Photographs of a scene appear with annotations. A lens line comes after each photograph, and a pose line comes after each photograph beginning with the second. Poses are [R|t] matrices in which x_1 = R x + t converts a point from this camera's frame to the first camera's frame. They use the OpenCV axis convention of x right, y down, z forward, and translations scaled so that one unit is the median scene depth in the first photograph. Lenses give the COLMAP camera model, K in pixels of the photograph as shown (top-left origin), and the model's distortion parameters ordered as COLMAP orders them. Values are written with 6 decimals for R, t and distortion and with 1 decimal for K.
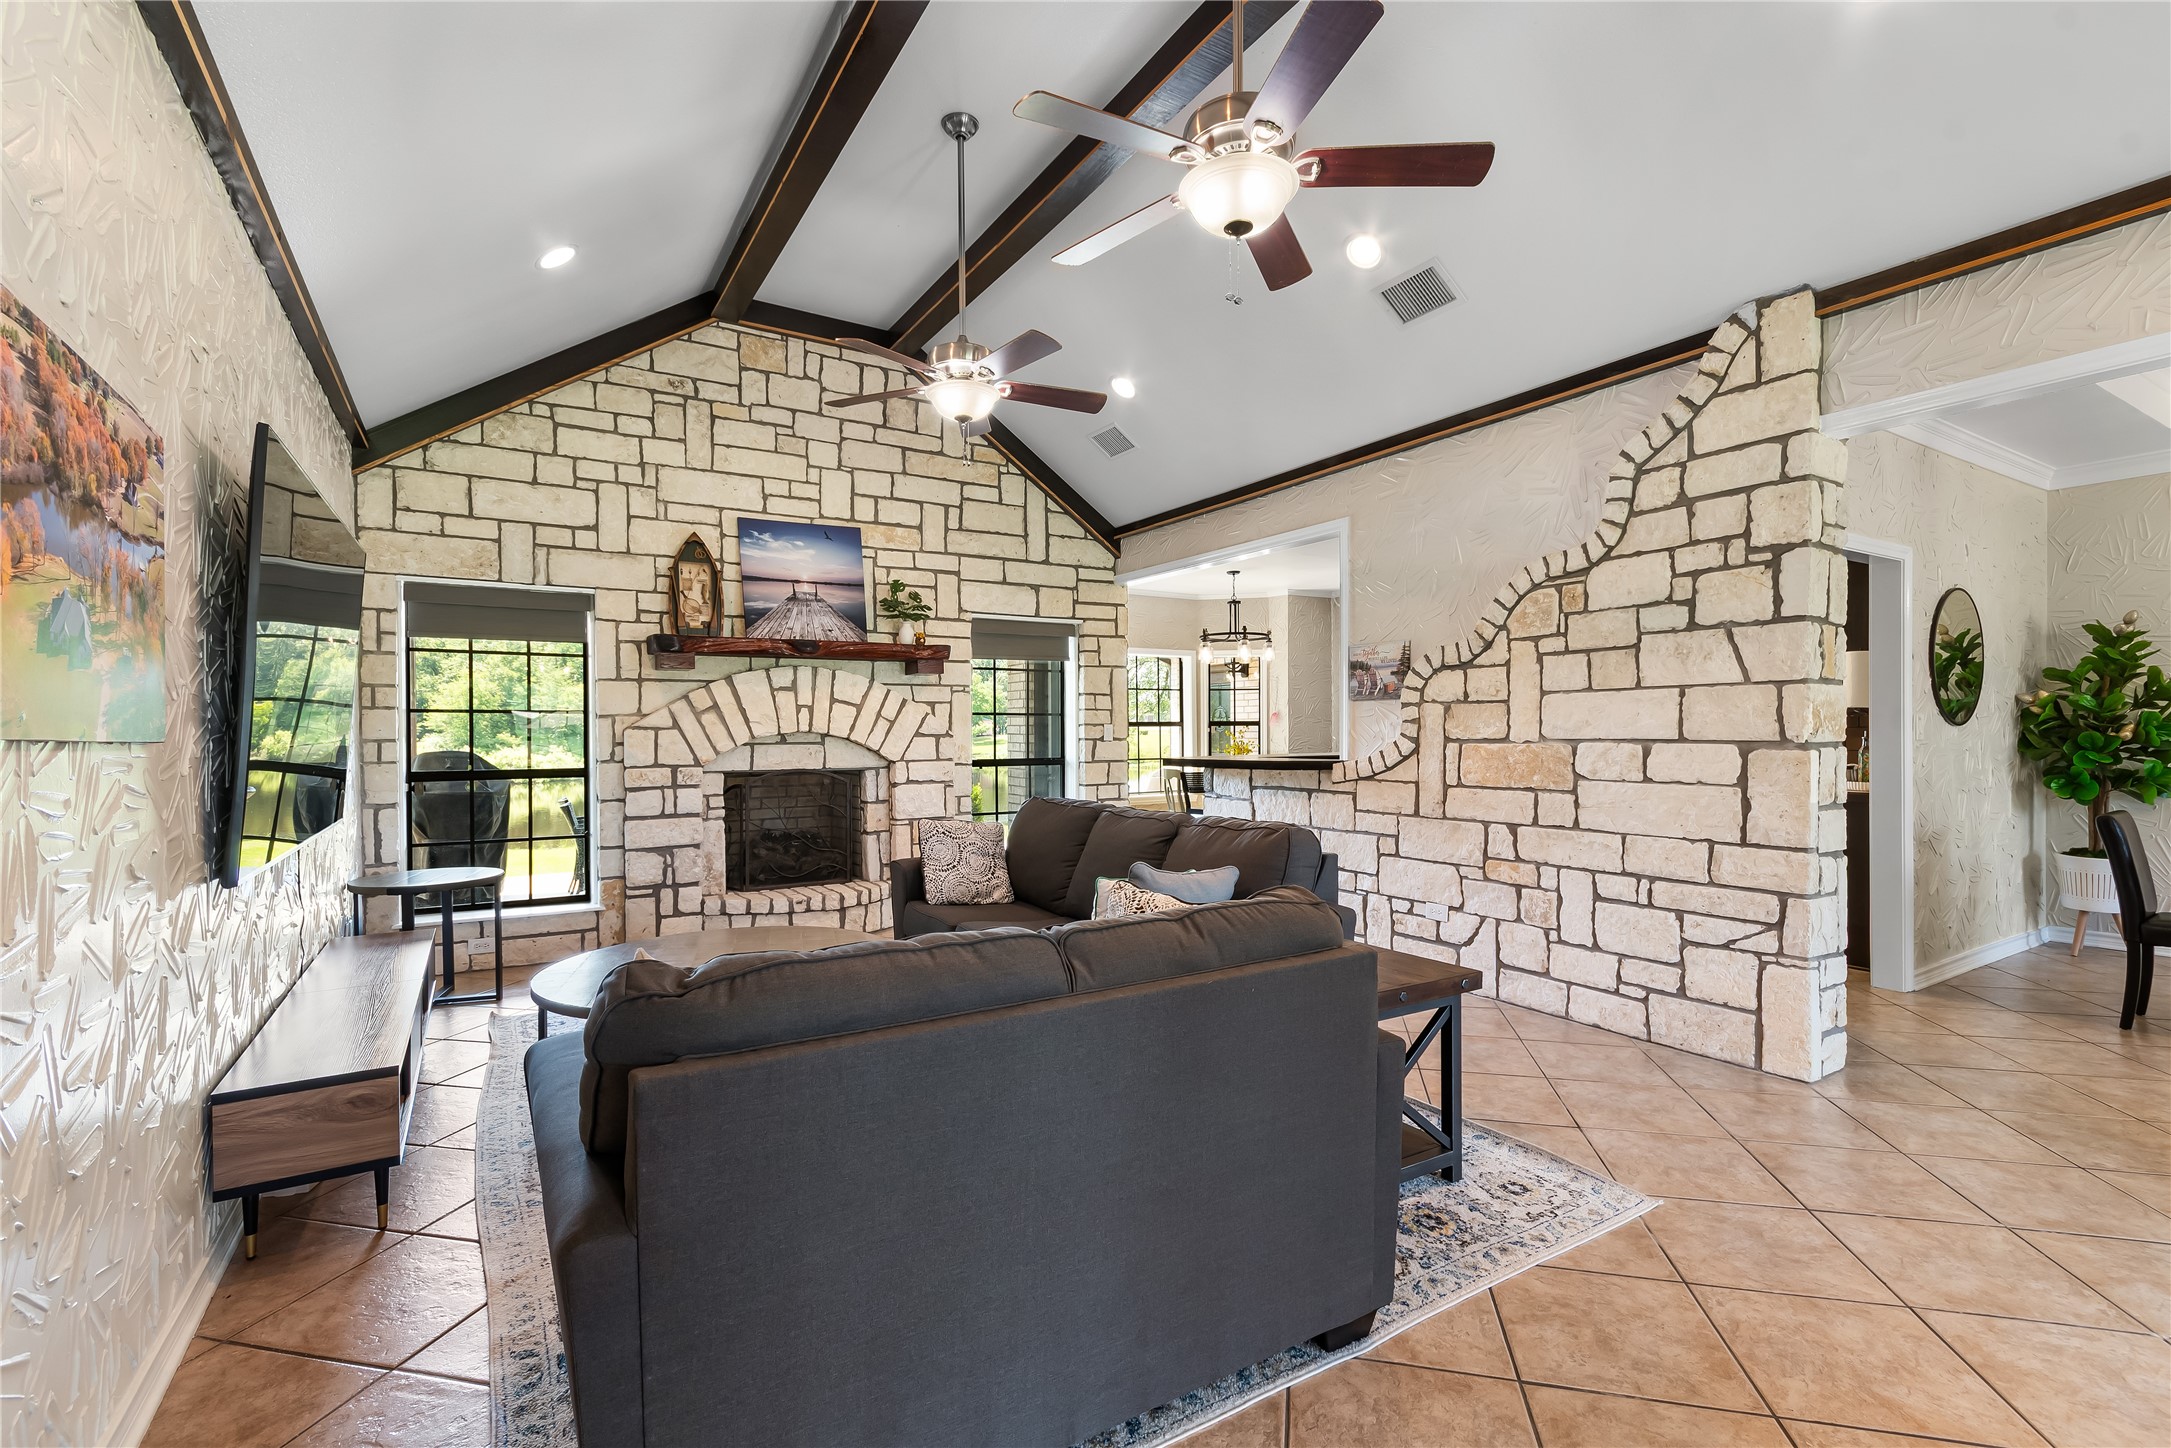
lens RADIAL K [[961.6, 0, 1097.8], [0, 961.6, 732.5], [0, 0, 1]] dist [0.003072, 0.000419]
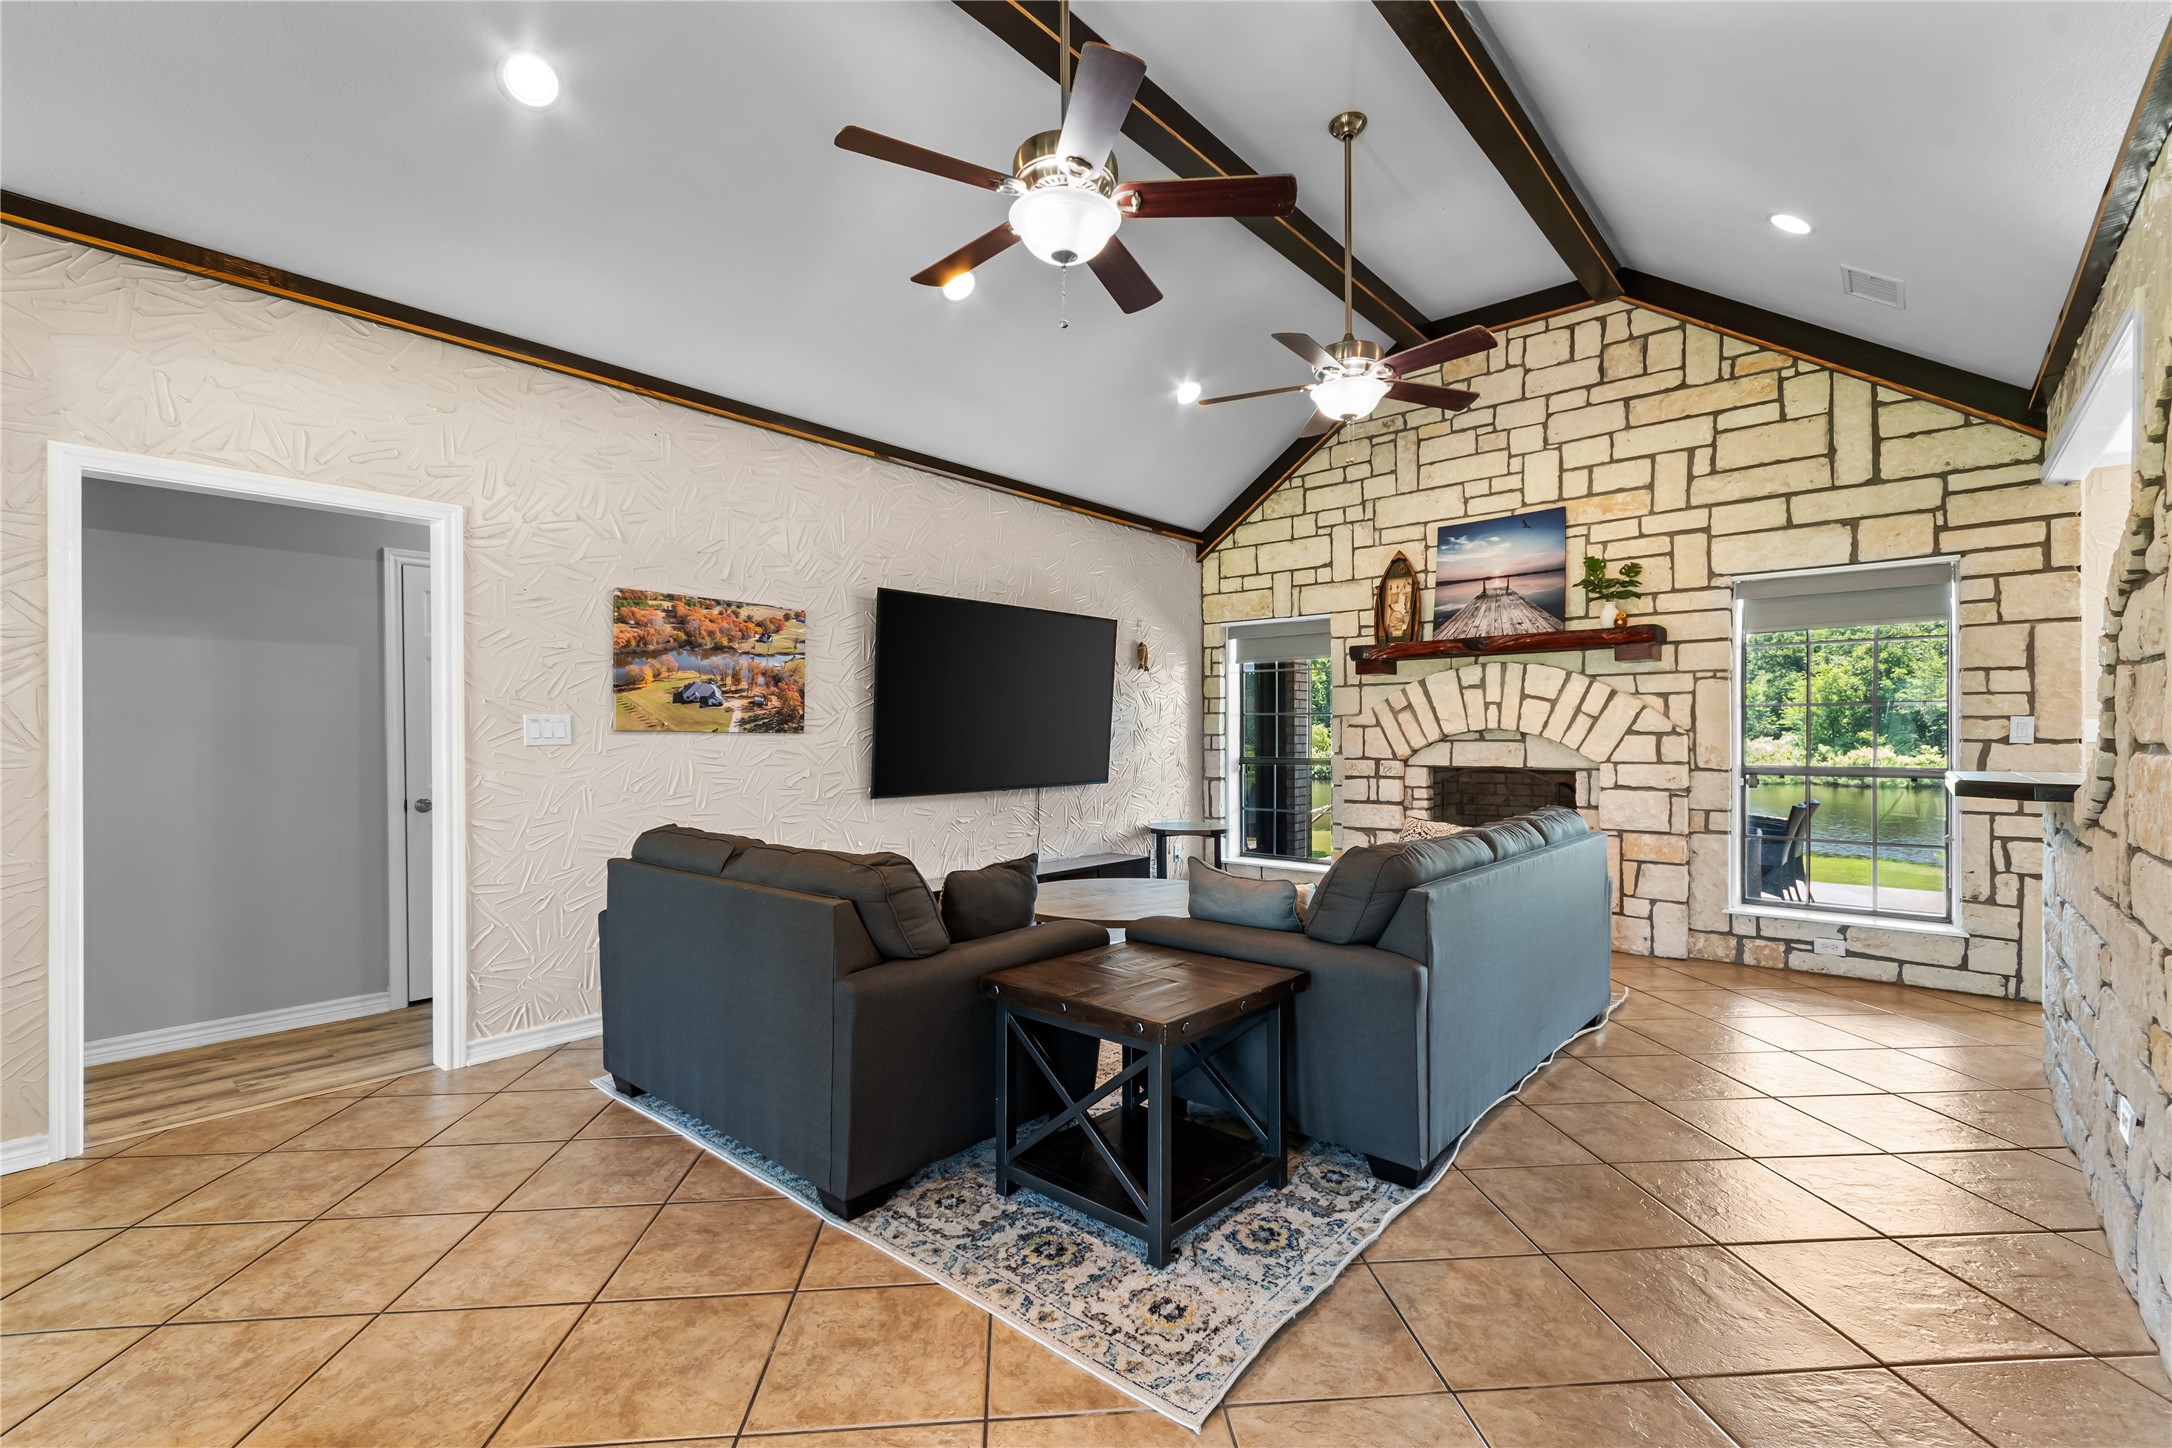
lens RADIAL K [[962.0, 0, 1098.3], [0, 962.0, 732.5], [0, 0, 1]] dist [0.003072, 0.000419]
pose [[0.294090, 0.002834, -0.955774, 0.522448], [-0.000897, 0.999996, 0.002689, 0.000493], [0.955777, 0.000067, 0.294091, 0.320360]]
